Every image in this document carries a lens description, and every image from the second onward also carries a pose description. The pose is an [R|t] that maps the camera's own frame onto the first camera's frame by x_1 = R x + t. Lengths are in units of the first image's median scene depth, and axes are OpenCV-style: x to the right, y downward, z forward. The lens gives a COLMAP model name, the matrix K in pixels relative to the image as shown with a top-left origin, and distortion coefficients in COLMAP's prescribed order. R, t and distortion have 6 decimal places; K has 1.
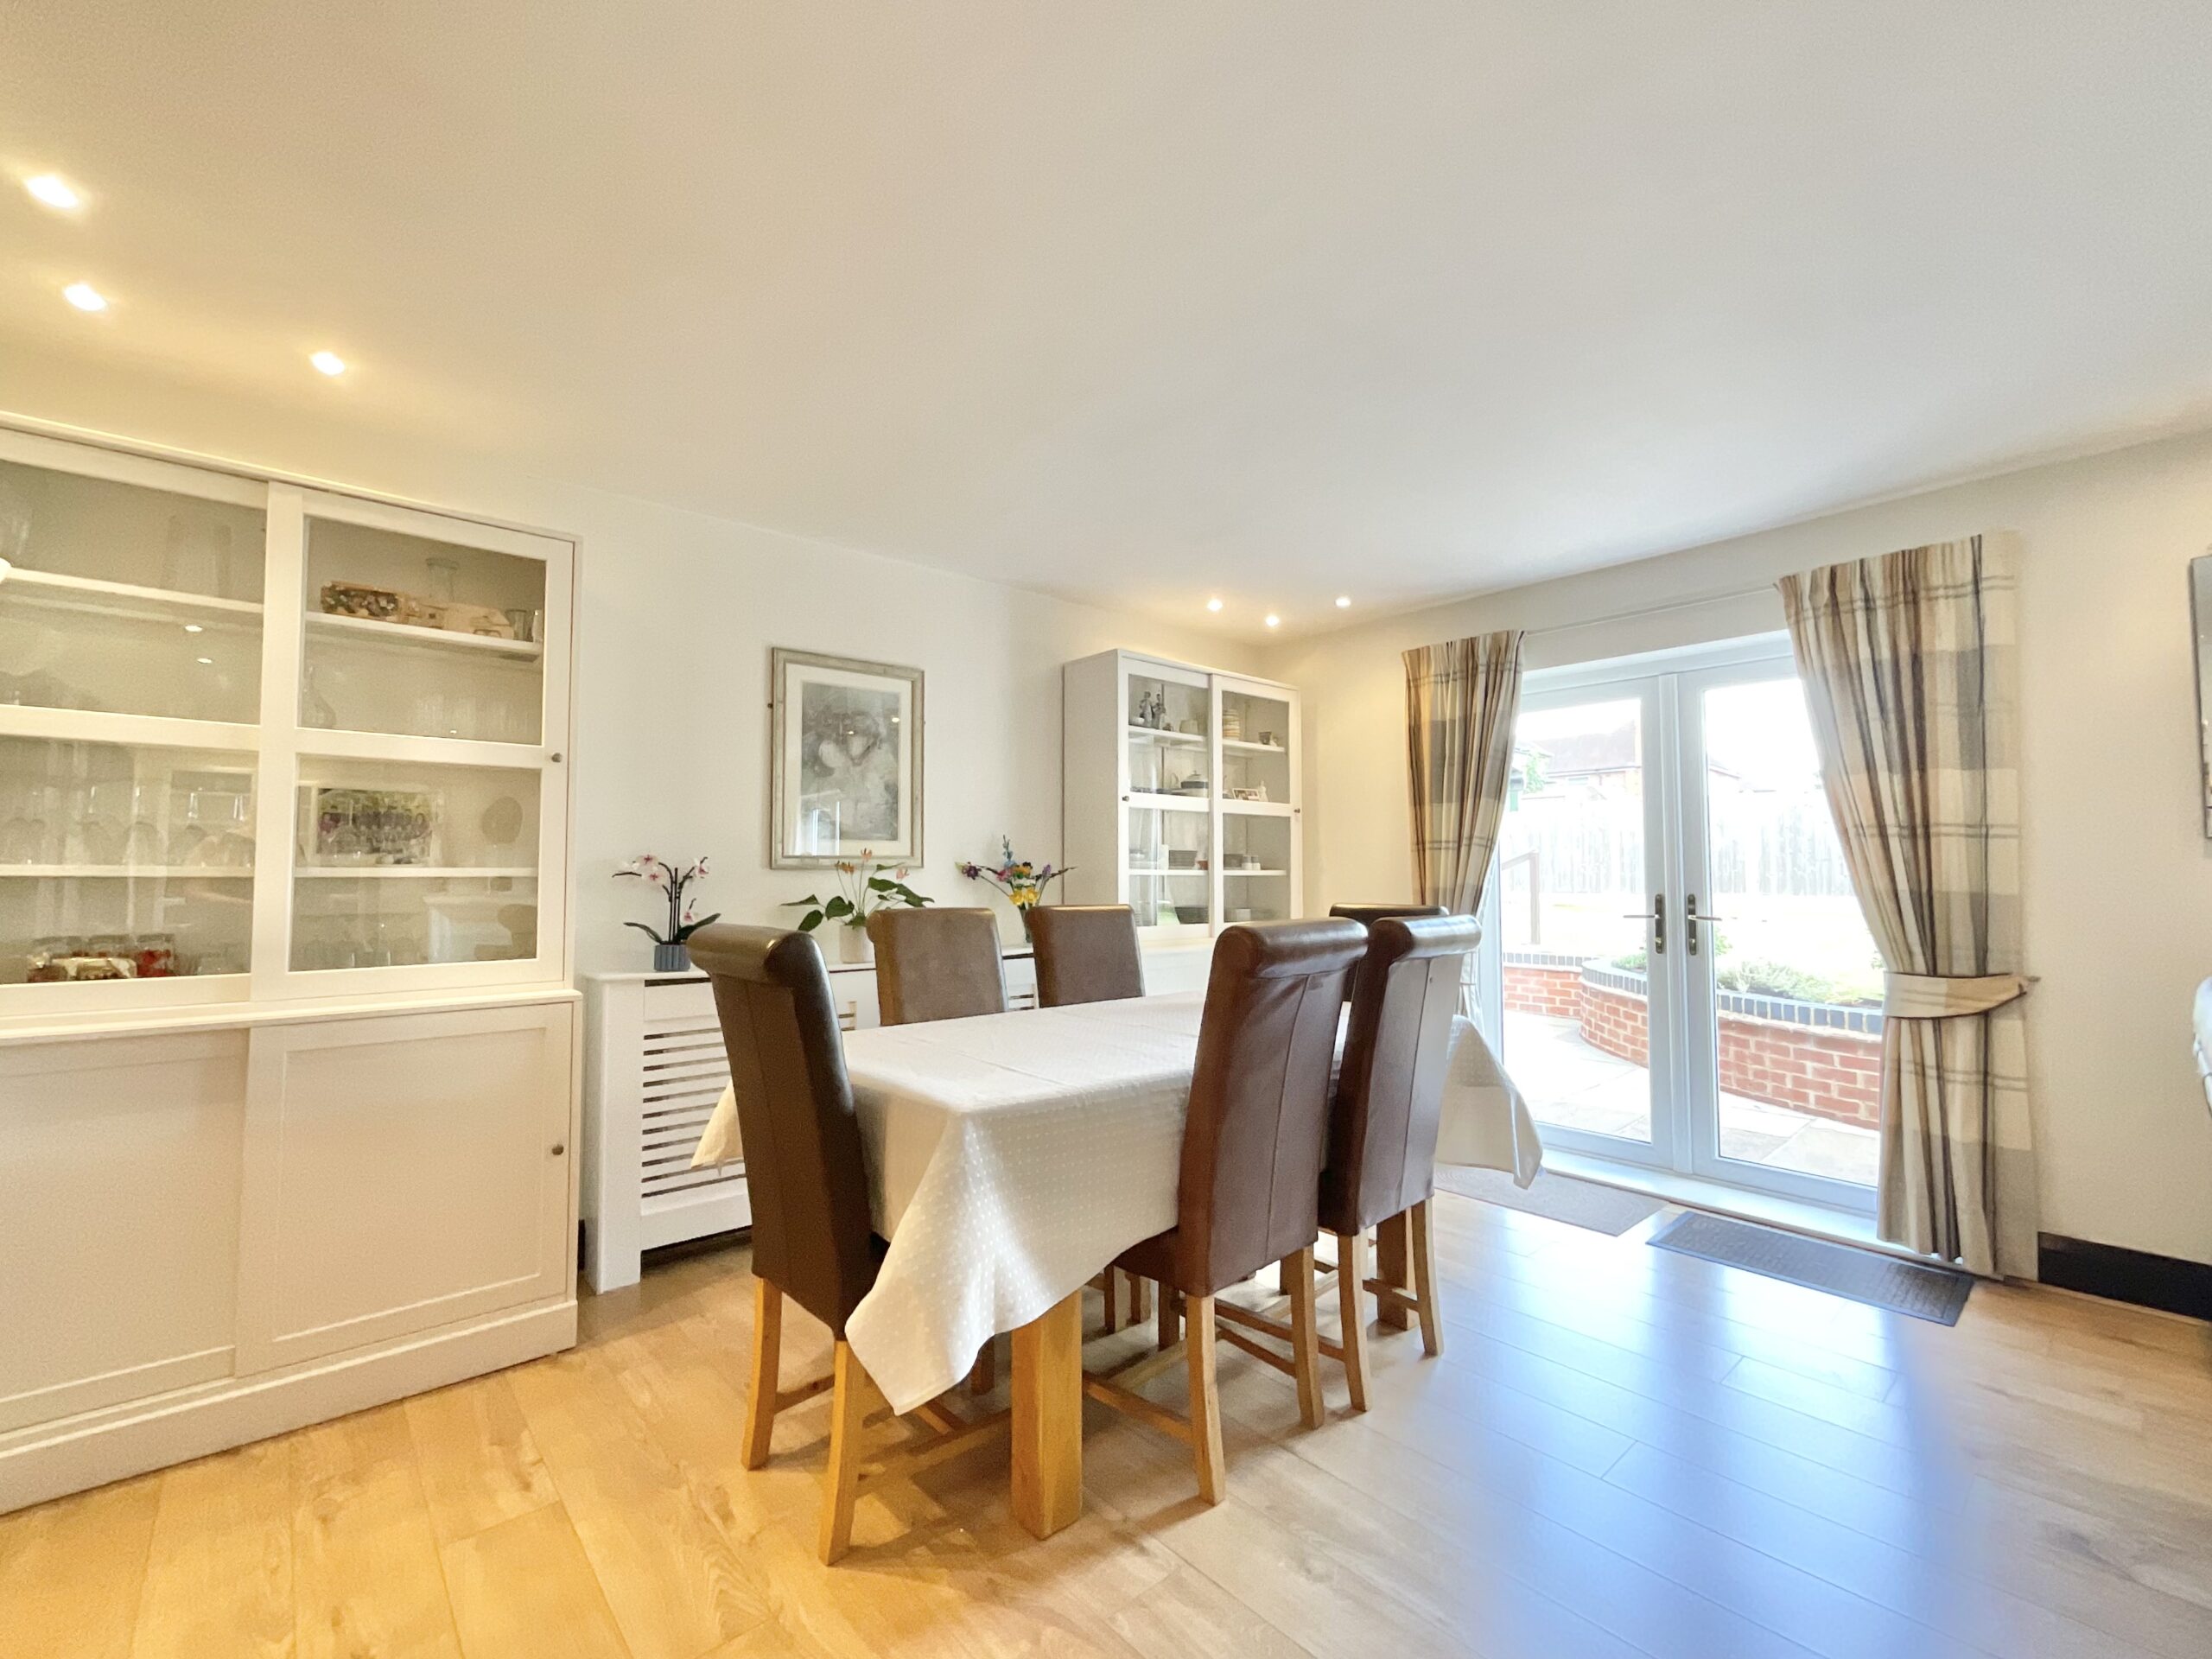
lens RADIAL K [[933.9, 0, 1121.9], [0, 933.9, 836.4], [0, 0, 1]] dist [-0.001463, -0.000230]
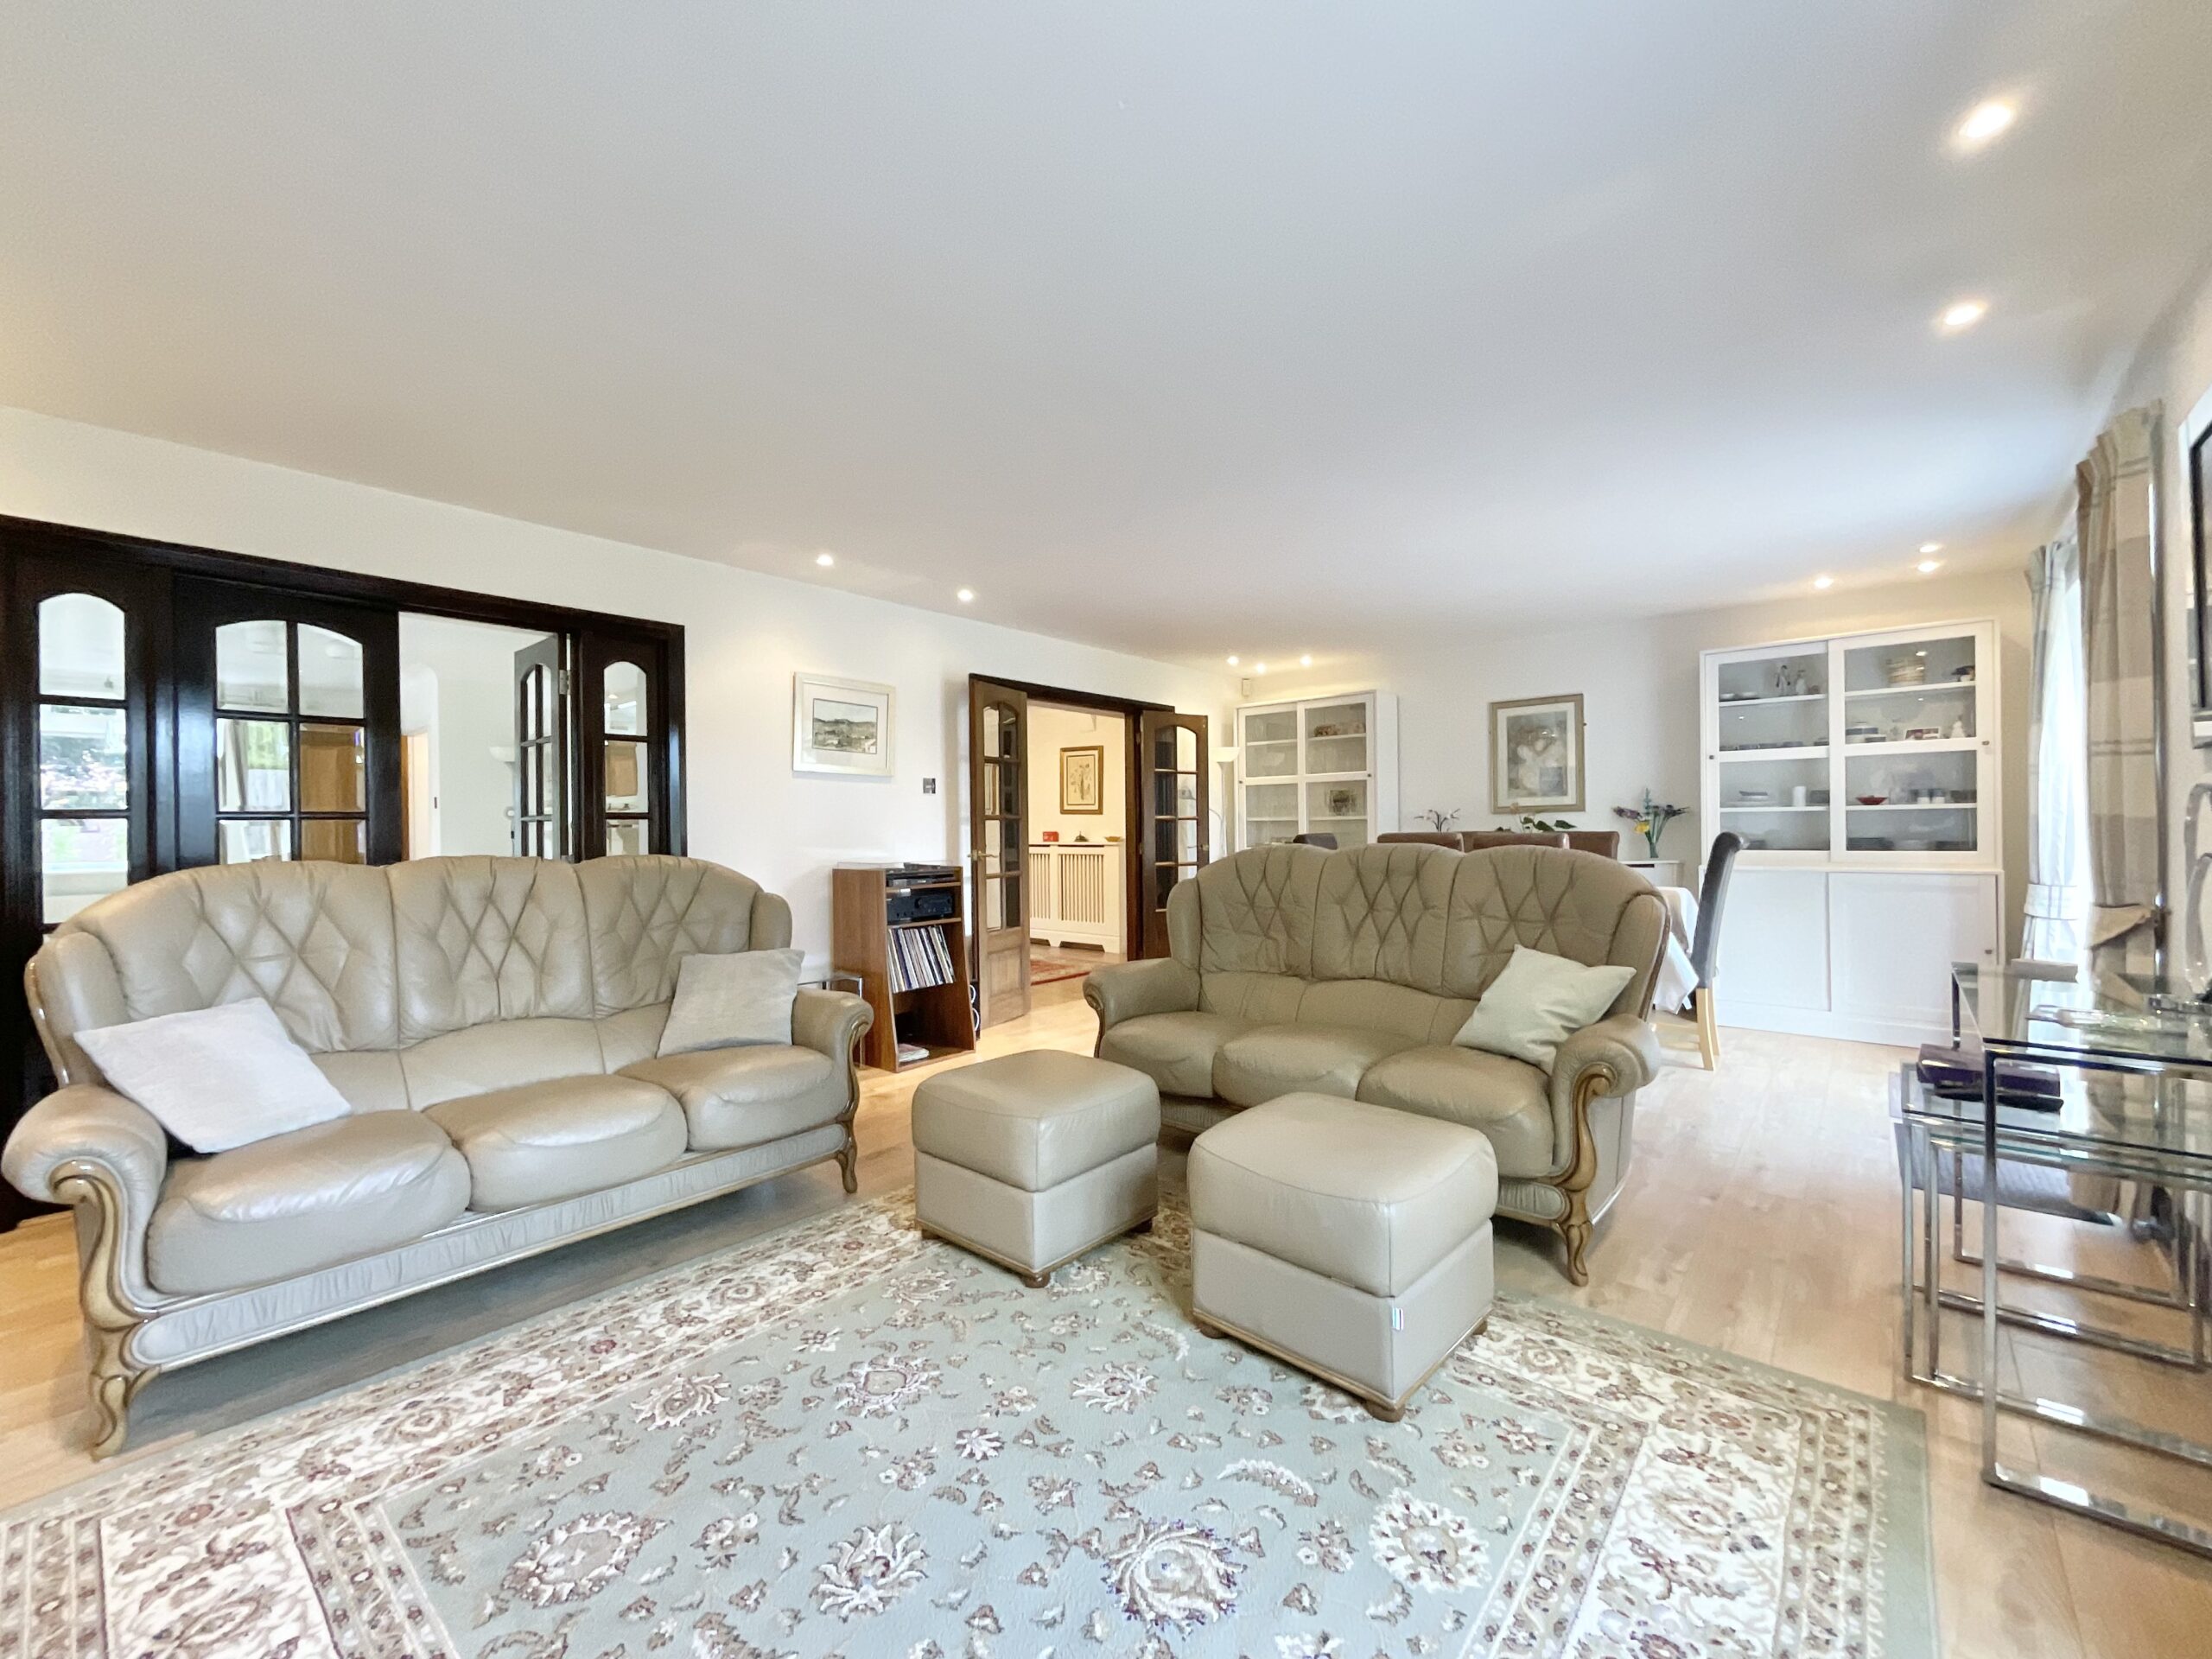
lens RADIAL K [[909.5, 0, 1086.7], [0, 909.5, 829.7], [0, 0, 1]] dist [-0.001643, -0.000218]
pose [[0.108364, -0.000451, -0.994111, 1.462396], [0.050496, 0.998712, 0.005051, 0.015723], [0.992828, -0.050746, 0.108248, -0.090088]]
